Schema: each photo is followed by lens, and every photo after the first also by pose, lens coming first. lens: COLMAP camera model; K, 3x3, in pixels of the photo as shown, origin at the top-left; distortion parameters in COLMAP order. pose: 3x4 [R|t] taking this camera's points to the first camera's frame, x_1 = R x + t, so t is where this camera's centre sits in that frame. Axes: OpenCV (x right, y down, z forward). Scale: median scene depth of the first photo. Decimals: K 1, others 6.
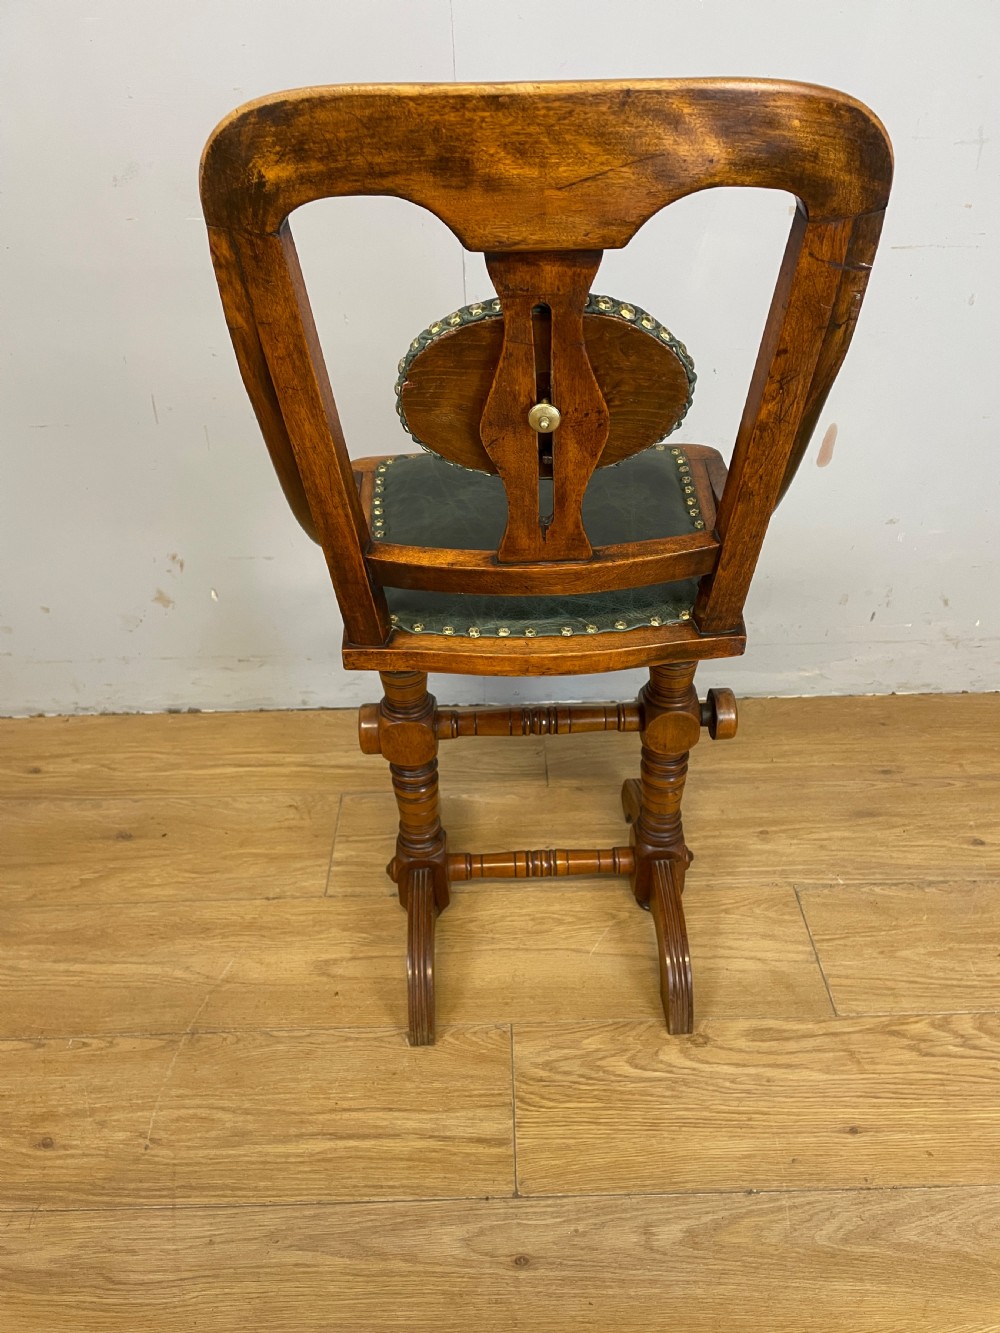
lens RADIAL K [[1022.0, 0, 506.2], [0, 1022.0, 678.5], [0, 0, 1]] dist [0.086641, -0.115901]
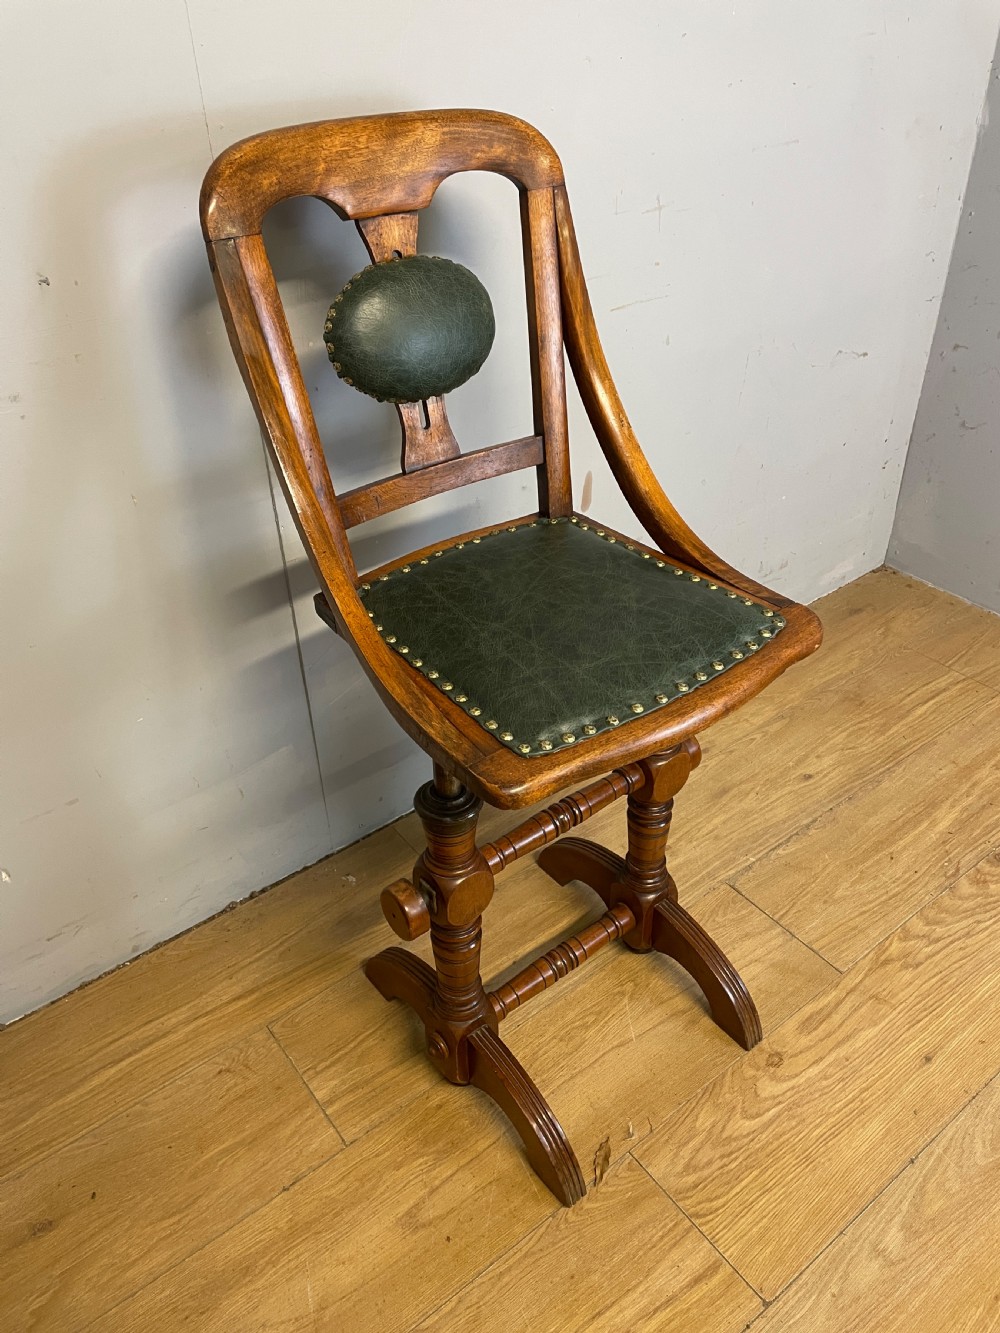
lens RADIAL K [[1022.0, 0, 510.6], [0, 1022.0, 645.7], [0, 0, 1]] dist [0.086641, -0.115901]
pose [[0.799753, -0.335256, 0.497995, -0.412141], [0.362228, 0.931001, 0.045043, -0.185133], [-0.478734, 0.144364, 0.866010, 0.165190]]
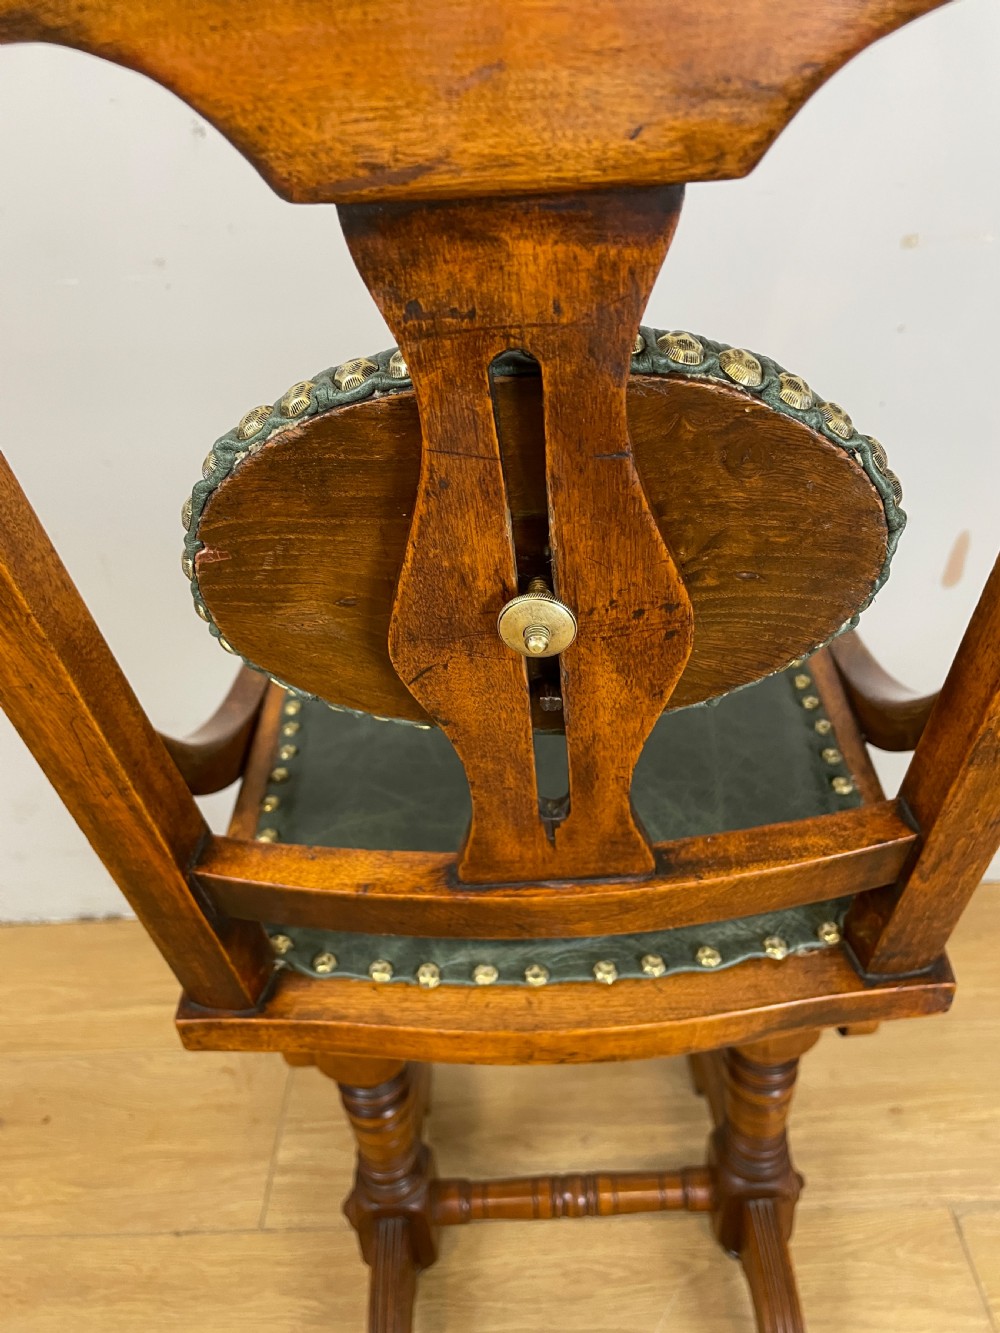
lens RADIAL K [[1034.5, 0, 508.4], [0, 1034.5, 667.7], [0, 0, 1]] dist [0.061677, -0.099893]
pose [[0.999315, -0.022583, -0.029310, 0.020769], [0.019896, 0.995840, -0.088925, -0.111334], [0.031196, 0.088281, 0.995607, 0.326987]]
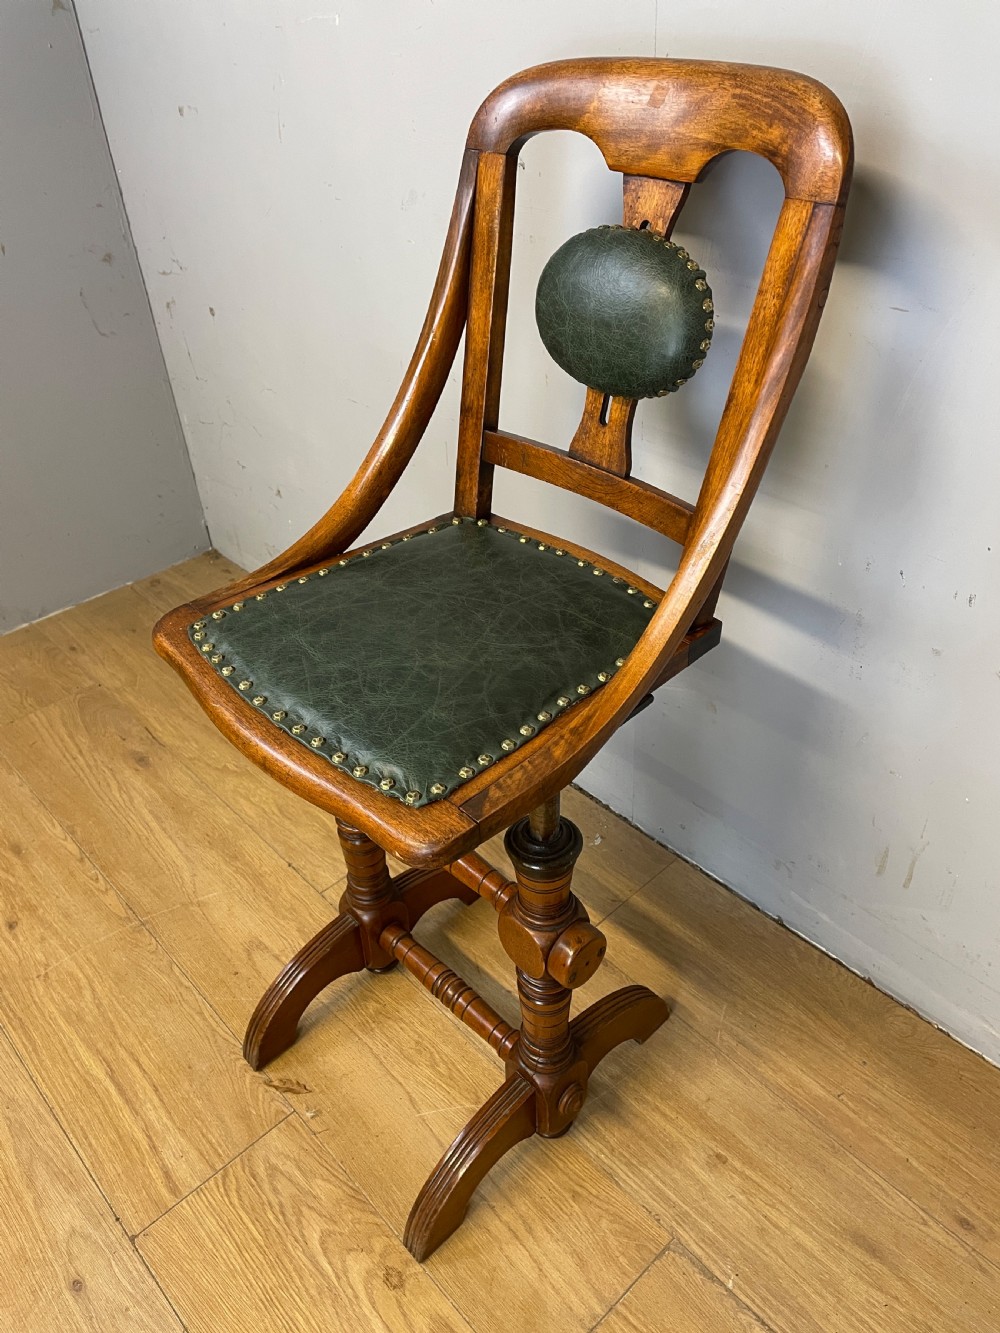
lens RADIAL K [[1022.0, 0, 493.6], [0, 1022.0, 654.8], [0, 0, 1]] dist [0.086641, -0.115901]
pose [[0.658273, 0.420783, -0.624195, 0.565561], [-0.418811, 0.893723, 0.160801, -0.283503], [0.625519, 0.155569, 0.764542, 0.324112]]
